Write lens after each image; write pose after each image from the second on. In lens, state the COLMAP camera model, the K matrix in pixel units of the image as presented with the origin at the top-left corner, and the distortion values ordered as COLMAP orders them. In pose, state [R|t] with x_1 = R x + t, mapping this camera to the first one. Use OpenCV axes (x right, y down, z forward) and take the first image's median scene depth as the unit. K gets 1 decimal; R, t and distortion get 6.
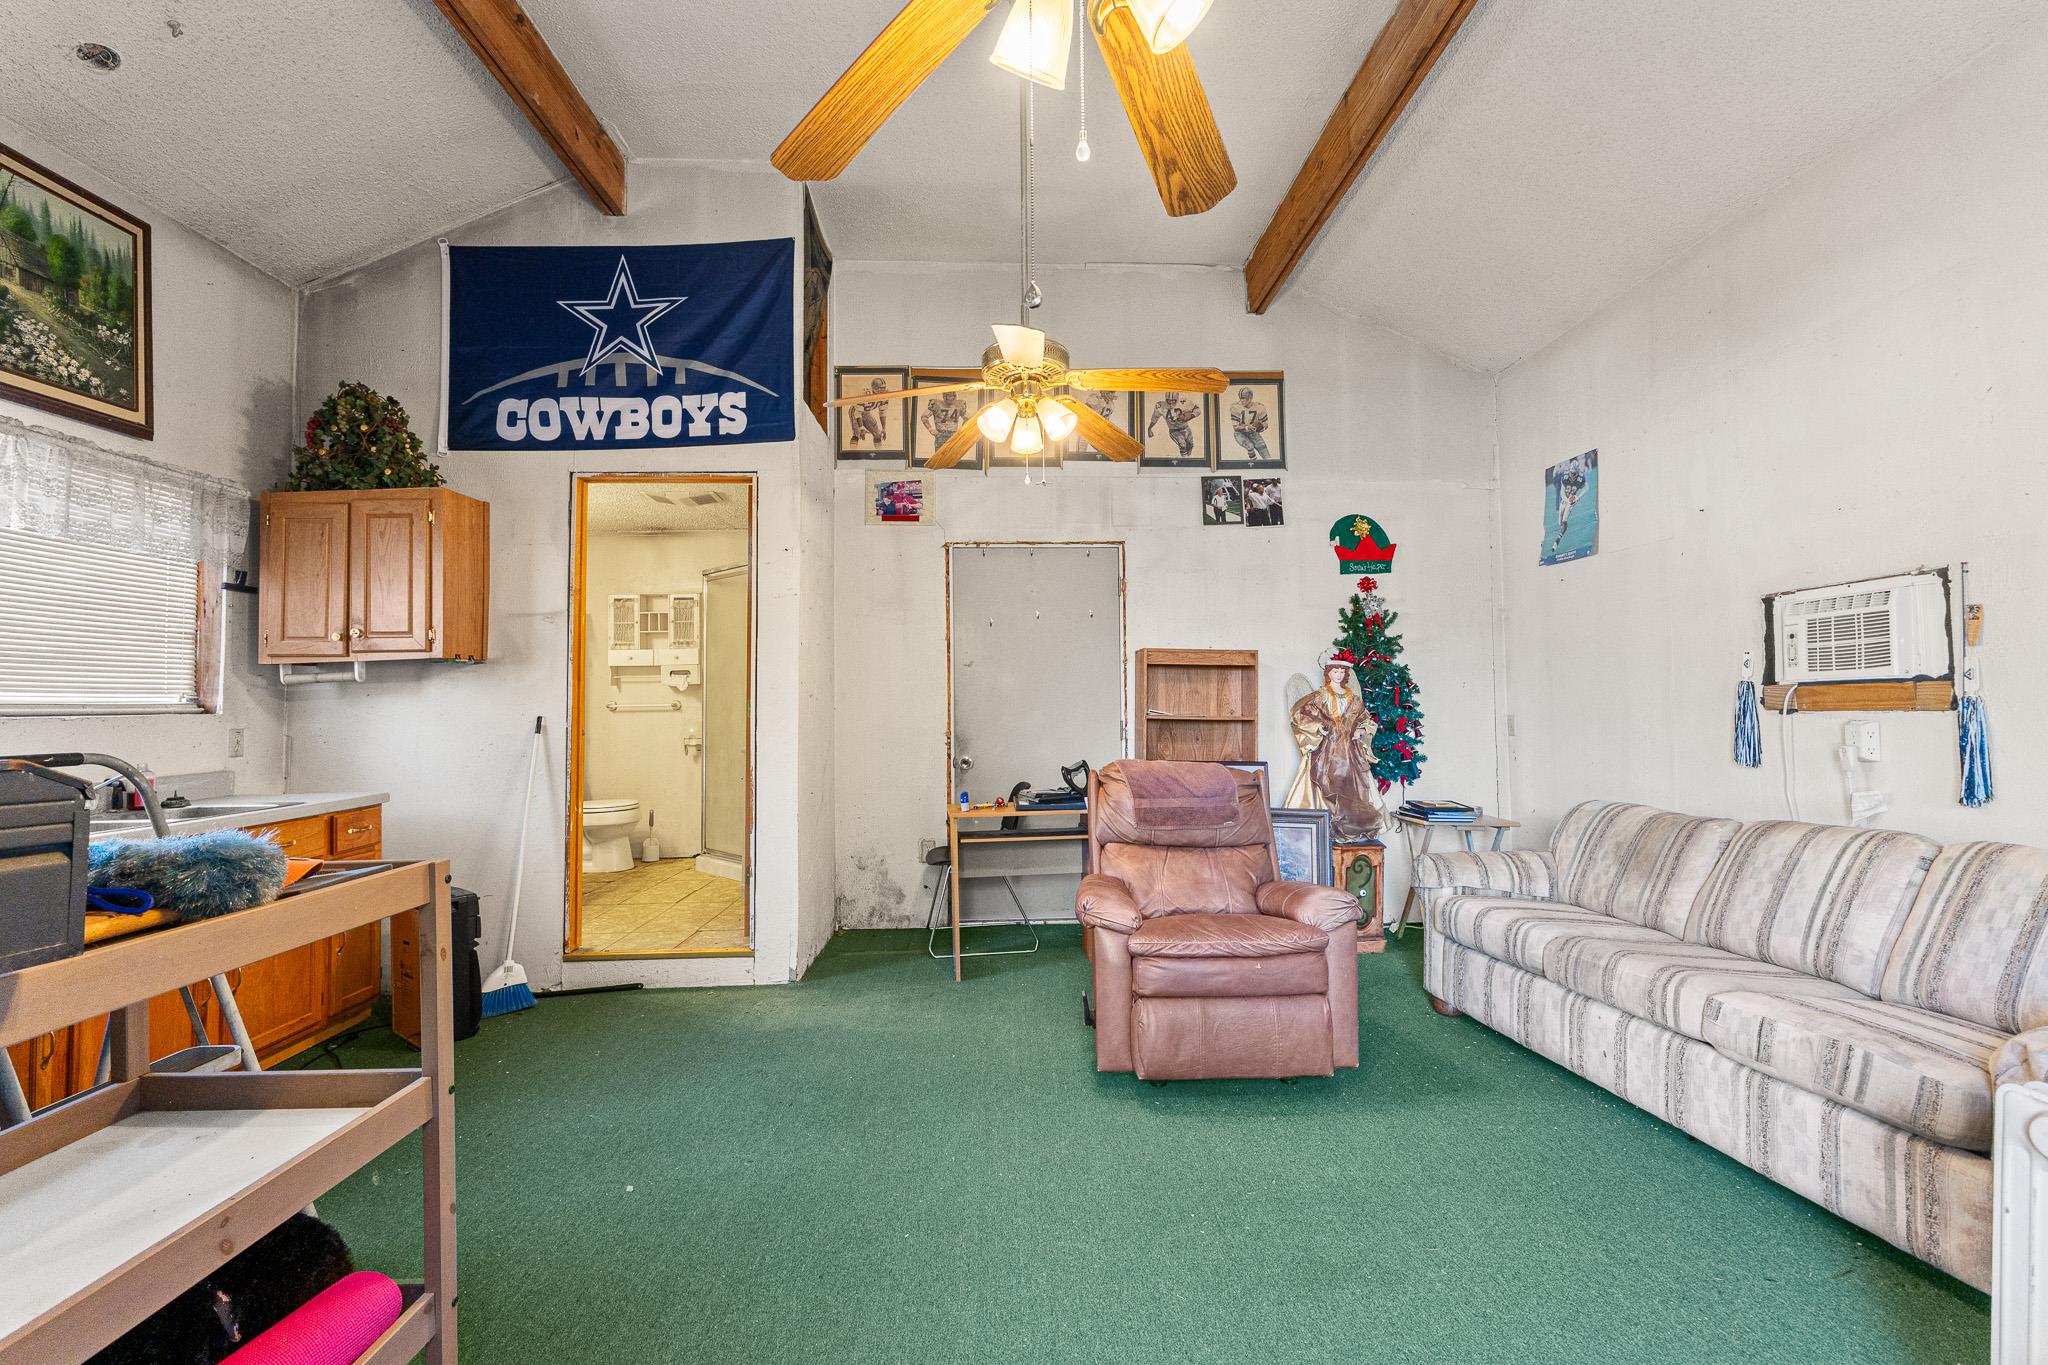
lens RADIAL K [[887.8, 0, 1024.0], [0, 887.8, 682.5], [0, 0, 1]] dist [-0.008241, -0.000104]
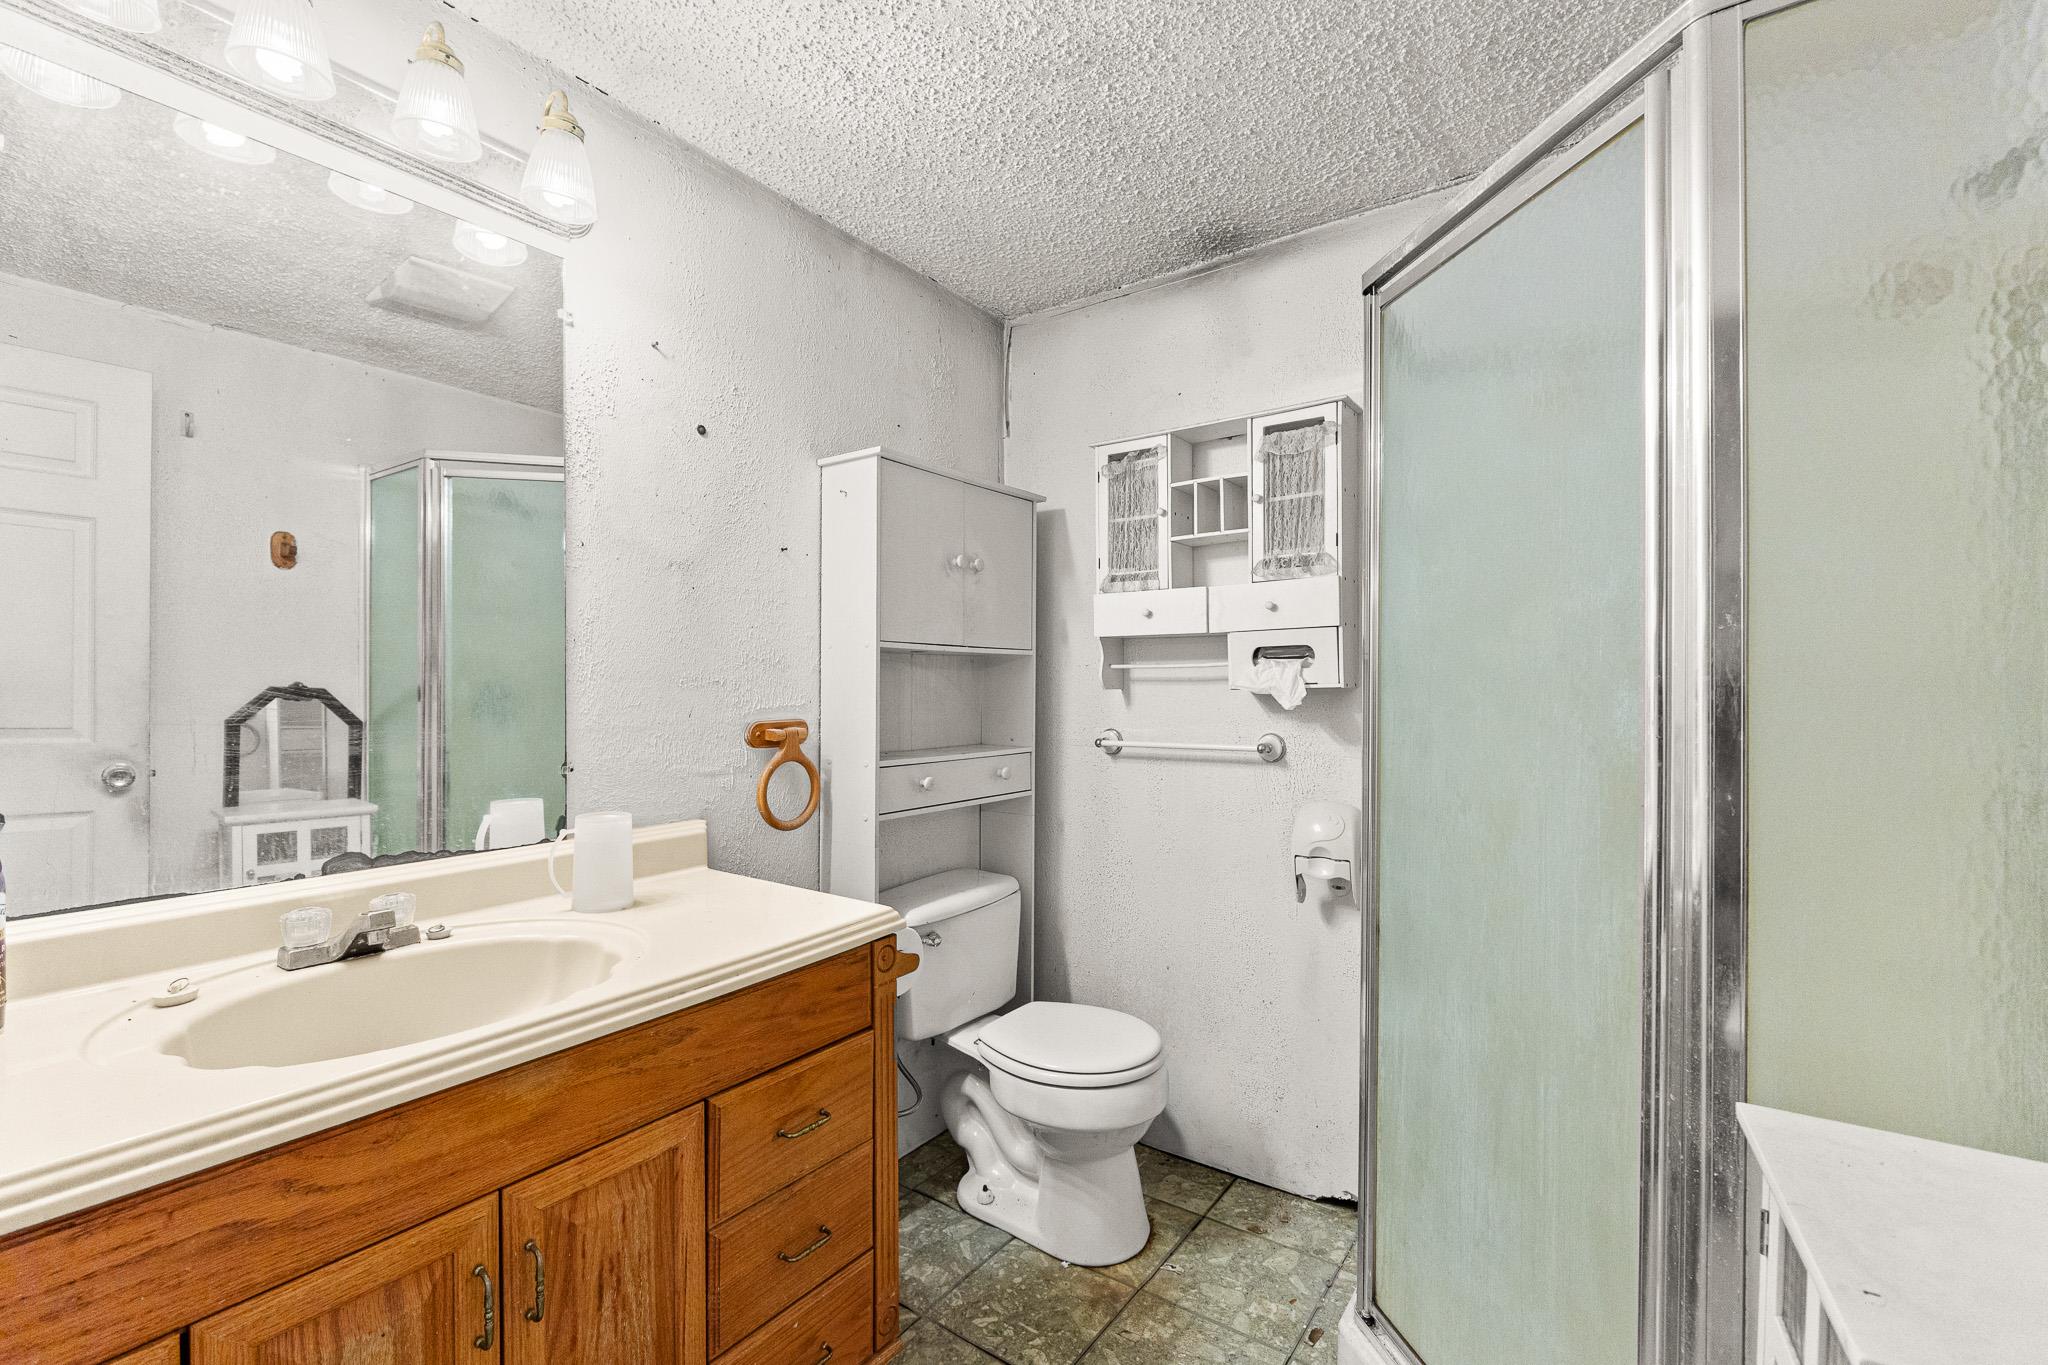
lens RADIAL K [[887.8, 0, 1024.0], [0, 887.8, 682.5], [0, 0, 1]] dist [-0.008241, -0.000104]
pose [[0.799268, 0.006132, -0.600943, -0.461404], [0.001990, 0.999915, 0.012849, -0.007564], [0.600971, -0.011466, 0.799188, 1.175173]]
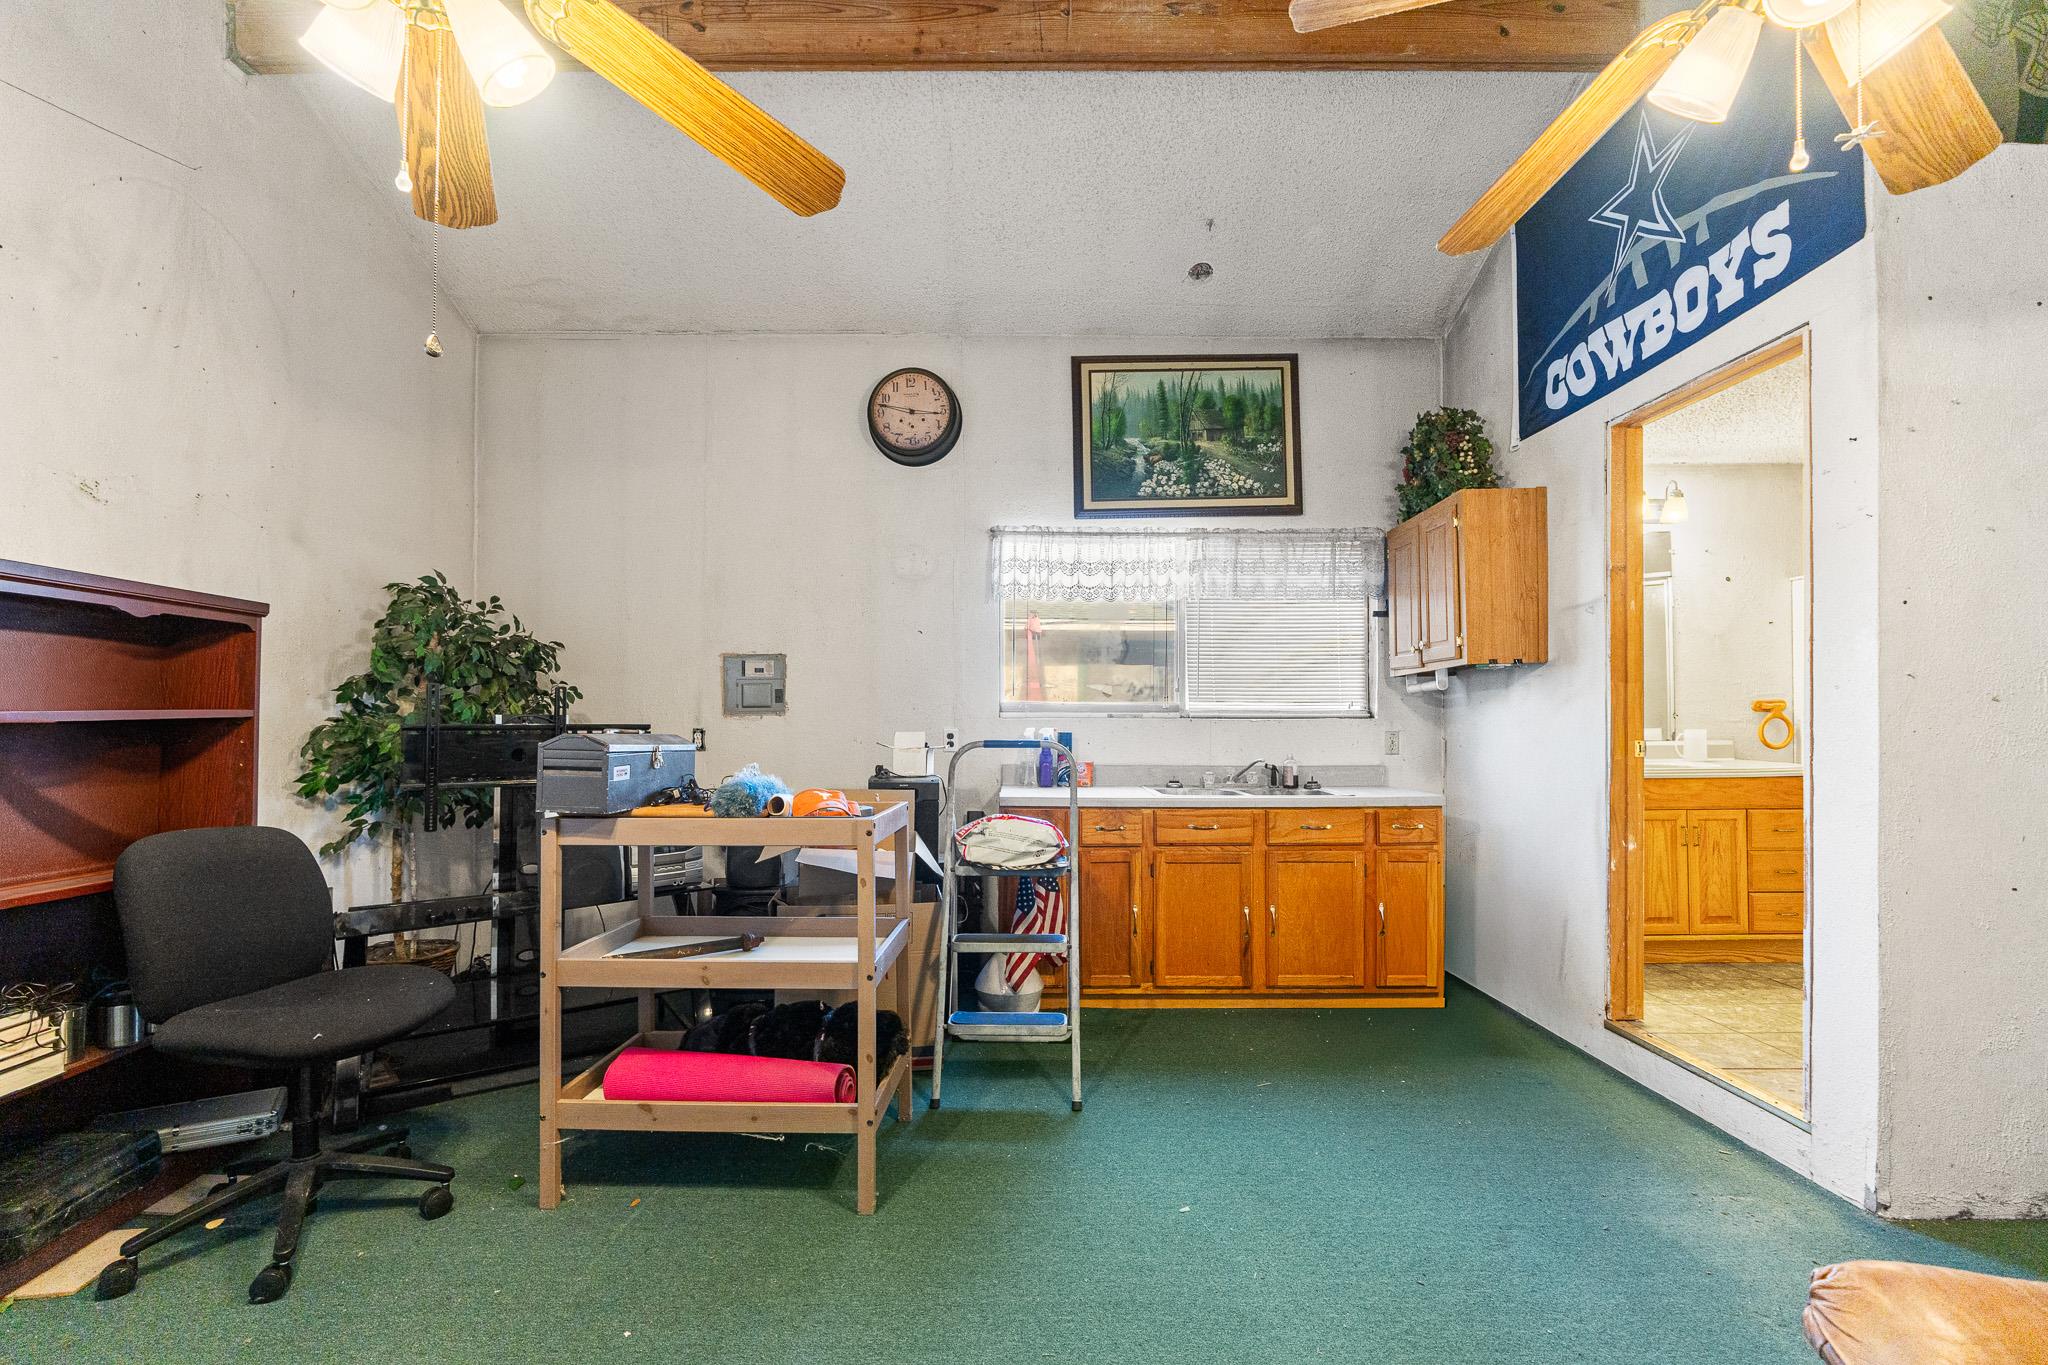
lens RADIAL K [[900.7, 0, 1030.9], [0, 900.7, 708.4], [0, 0, 1]] dist [-0.002416, -0.000263]
pose [[-0.016980, -0.000117, -0.999856, 0.339133], [0.024088, 0.999710, -0.000526, 0.009903], [0.999566, -0.024094, -0.016972, 0.529702]]
